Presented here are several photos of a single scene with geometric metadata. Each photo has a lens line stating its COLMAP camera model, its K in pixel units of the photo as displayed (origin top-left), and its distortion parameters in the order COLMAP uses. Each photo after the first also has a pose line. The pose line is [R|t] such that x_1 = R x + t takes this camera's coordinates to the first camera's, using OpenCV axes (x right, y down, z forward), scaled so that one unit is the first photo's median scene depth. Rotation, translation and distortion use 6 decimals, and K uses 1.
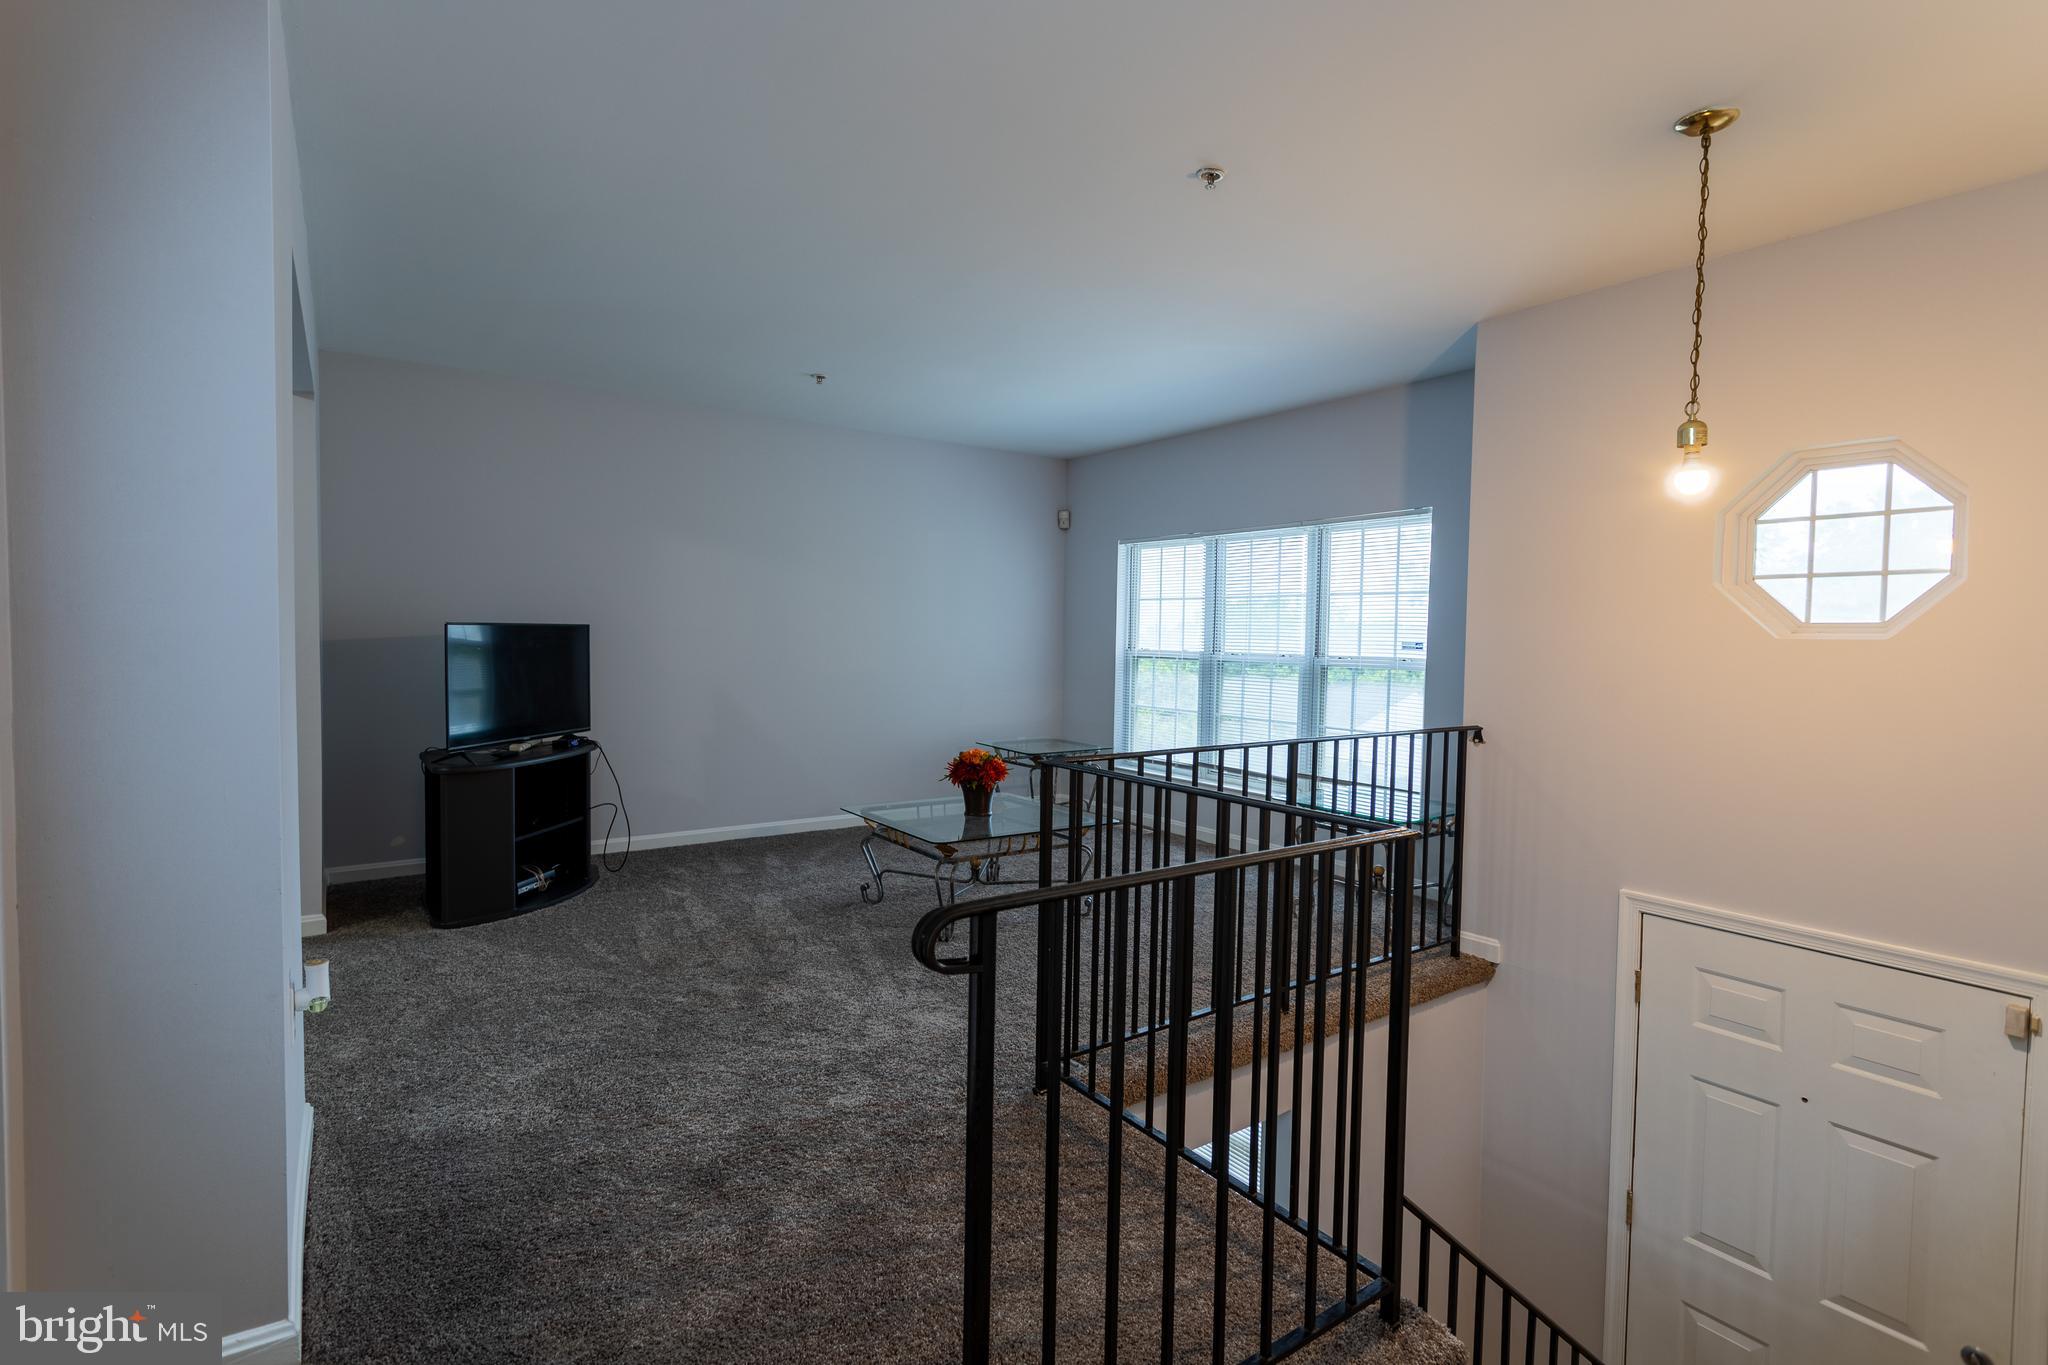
lens RADIAL K [[966.6, 0, 1024.6], [0, 966.6, 675.9], [0, 0, 1]] dist [-0.002304, 0.003486]
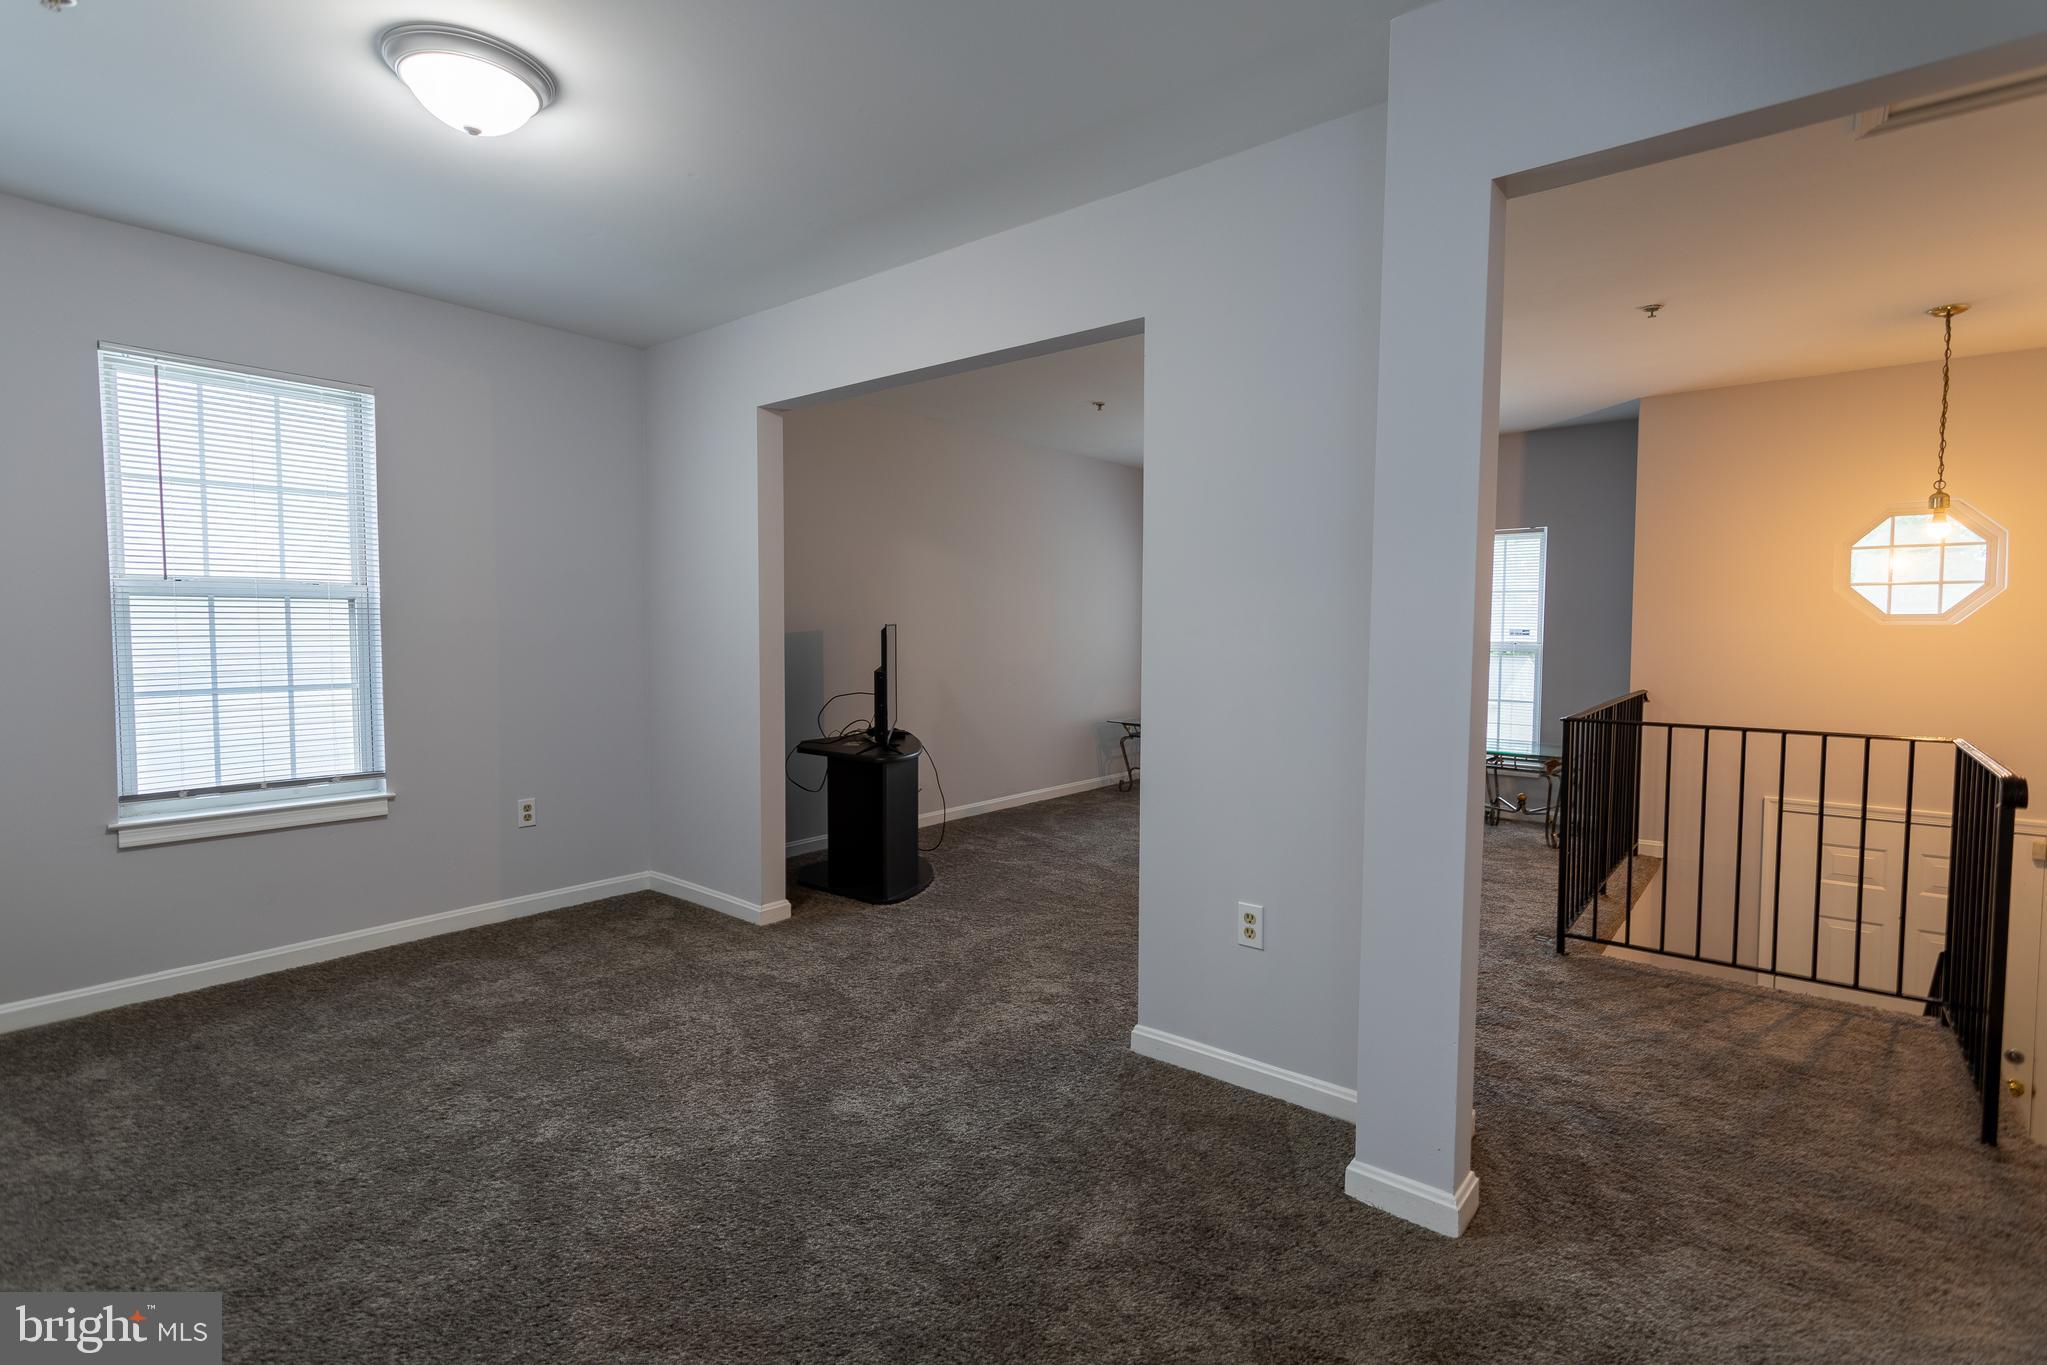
lens RADIAL K [[966.1, 0, 1025.2], [0, 966.1, 679.2], [0, 0, 1]] dist [-0.002304, 0.003486]
pose [[0.962967, -0.028533, 0.268106, -0.953510], [0.024499, 0.999531, 0.018379, -0.013415], [-0.268505, -0.011130, 0.963214, -0.125387]]
